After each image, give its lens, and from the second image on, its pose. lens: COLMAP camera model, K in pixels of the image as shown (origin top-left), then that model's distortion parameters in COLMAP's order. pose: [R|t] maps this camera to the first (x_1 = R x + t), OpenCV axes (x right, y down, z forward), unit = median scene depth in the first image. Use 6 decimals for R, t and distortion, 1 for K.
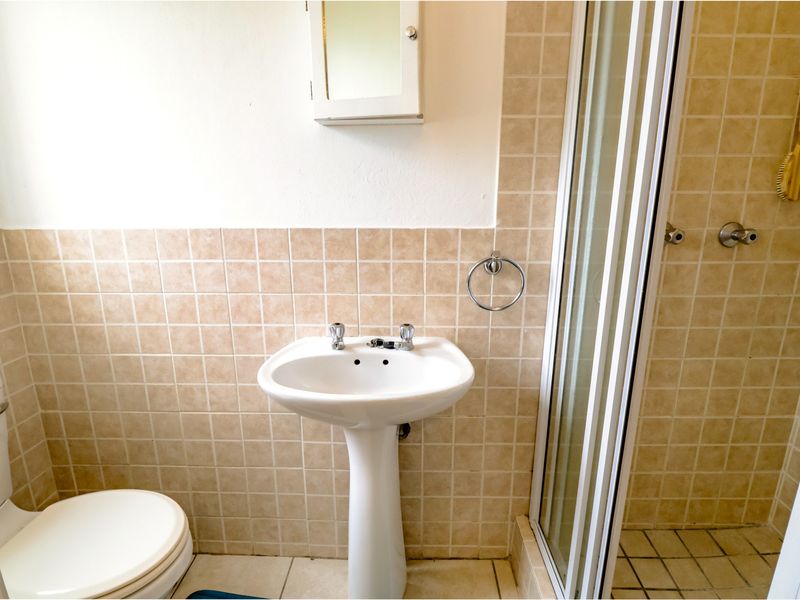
lens RADIAL K [[421.6, 0, 398.3], [0, 421.6, 298.9], [0, 0, 1]] dist [-0.002055, -0.008401]
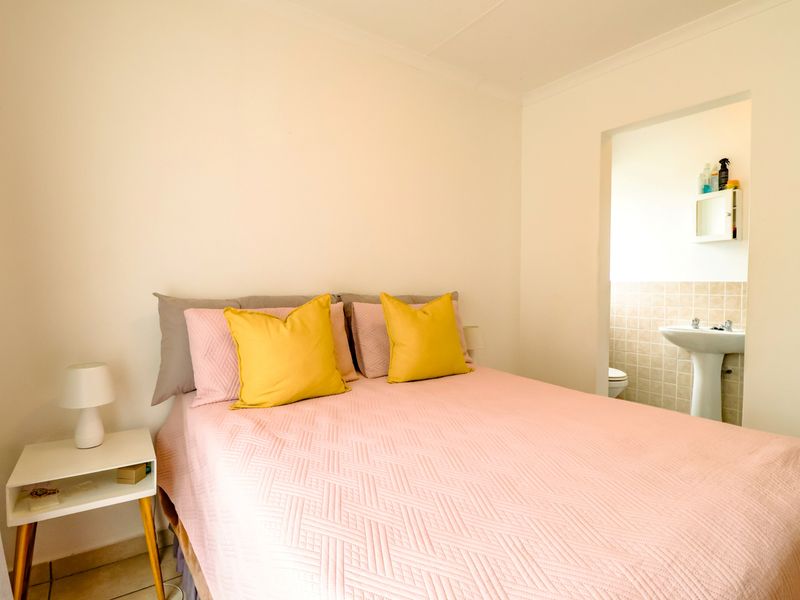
lens RADIAL K [[421.6, 0, 401.4], [0, 421.6, 295.1], [0, 0, 1]] dist [-0.002055, -0.008401]
pose [[0.585339, 0.027130, -0.810335, 0.817885], [-0.192537, 0.975502, -0.106418, 0.504044], [0.787596, 0.218310, 0.576223, -1.776537]]
